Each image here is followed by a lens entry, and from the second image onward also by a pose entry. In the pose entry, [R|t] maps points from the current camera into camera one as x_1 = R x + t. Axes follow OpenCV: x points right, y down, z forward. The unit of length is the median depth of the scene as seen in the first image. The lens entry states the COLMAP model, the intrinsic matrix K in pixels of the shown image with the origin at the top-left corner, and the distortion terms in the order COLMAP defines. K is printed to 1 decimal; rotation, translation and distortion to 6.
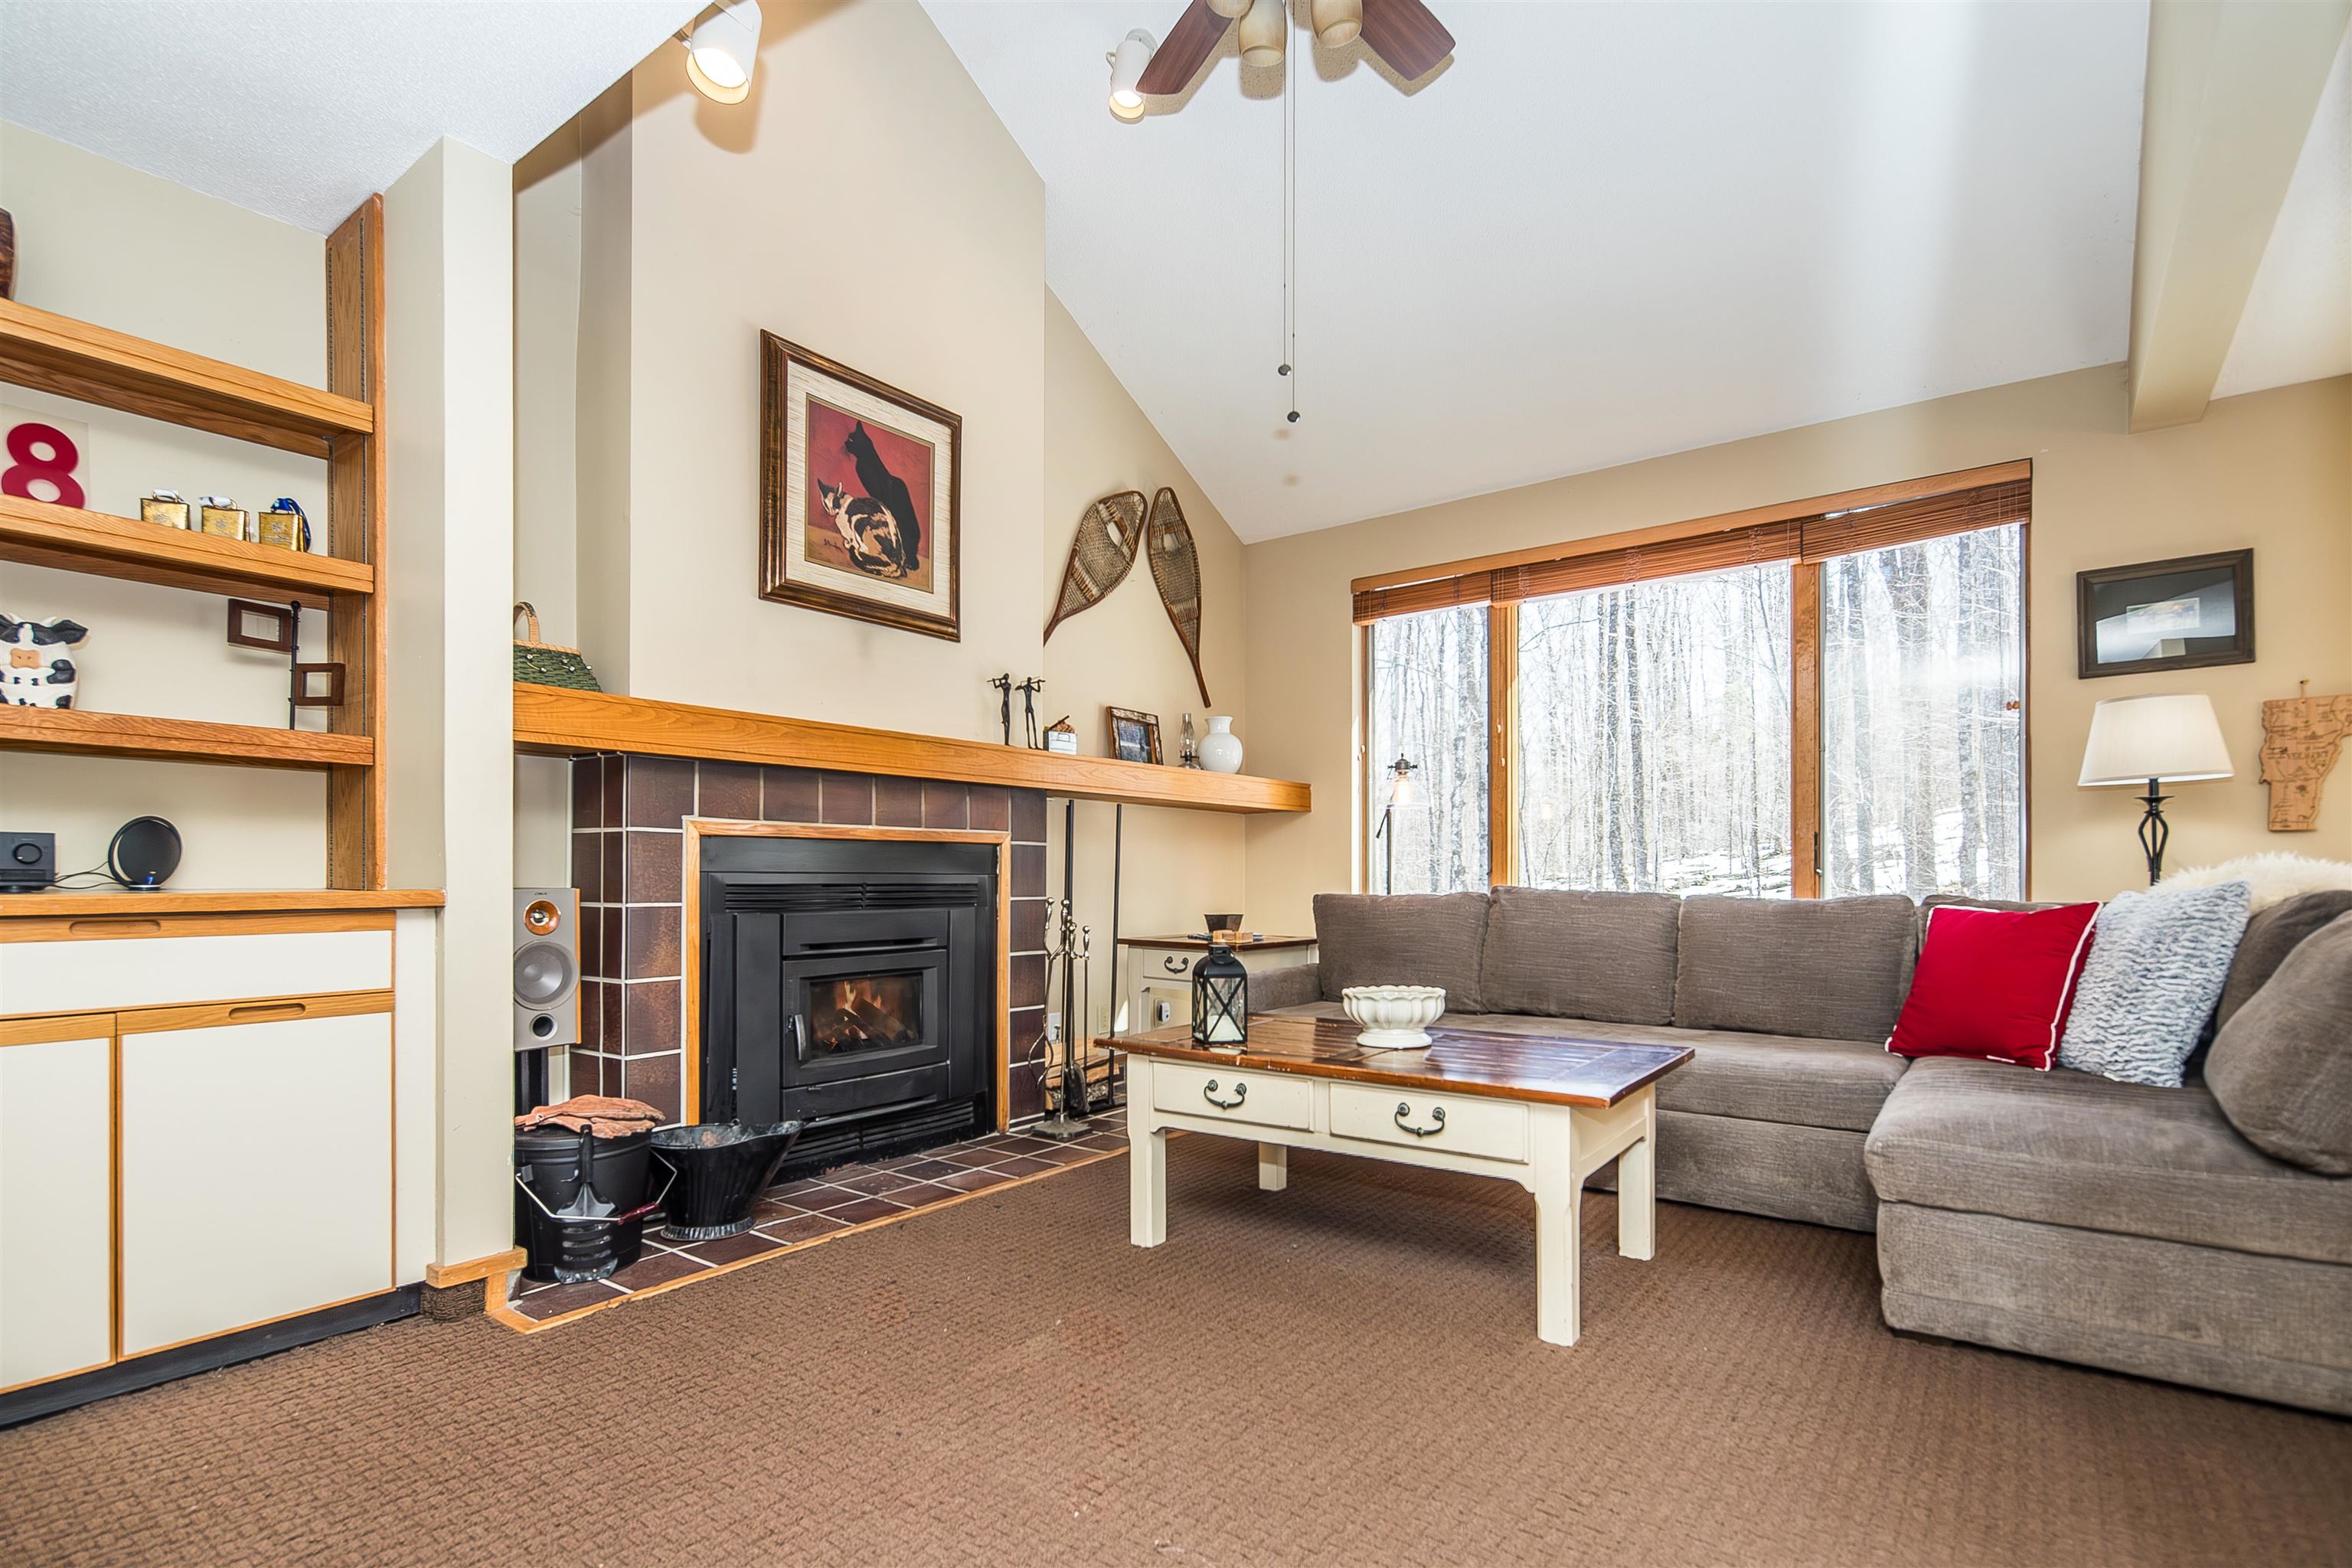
lens RADIAL K [[1180.2, 0, 1190.6], [0, 1180.2, 876.8], [0, 0, 1]] dist [0.007930, -0.003809]
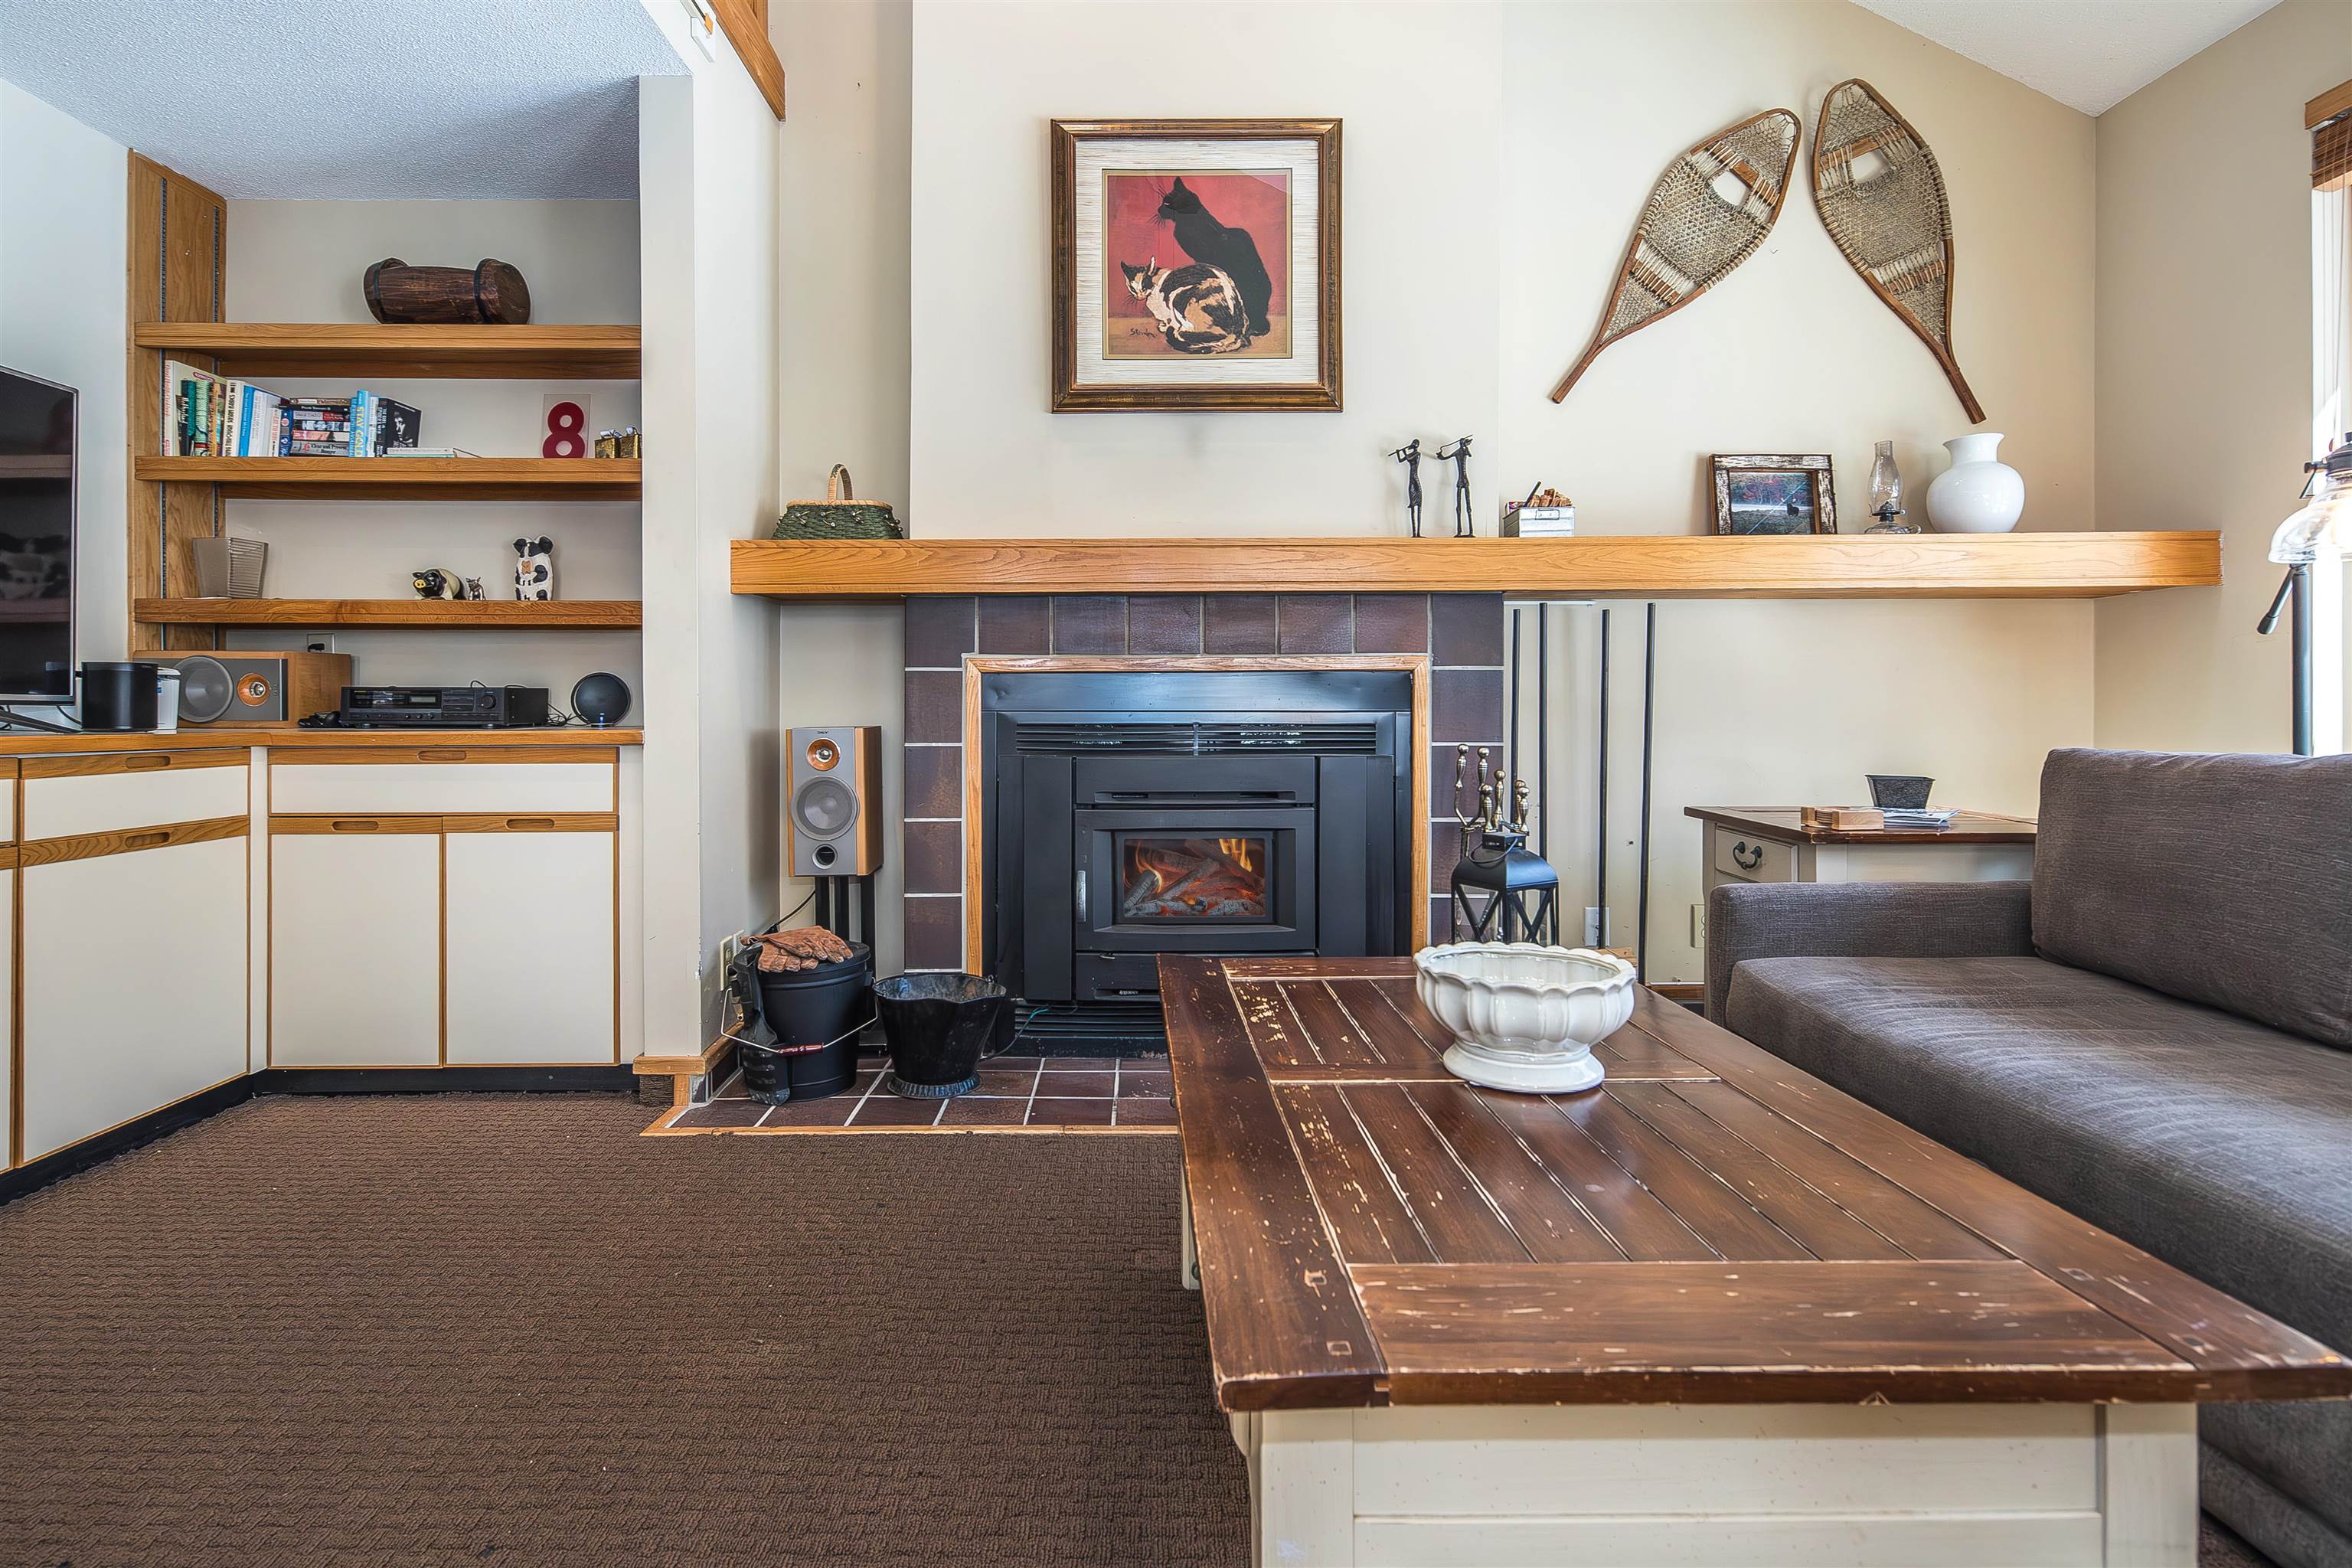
lens RADIAL K [[1180.2, 0, 1049.0], [0, 1180.2, 701.8], [0, 0, 1]] dist [0.007930, -0.003809]
pose [[0.571879, -0.005325, -0.820321, 0.340096], [0.004693, 0.999984, -0.003220, -0.007027], [0.820325, -0.002008, 0.571894, 0.413966]]
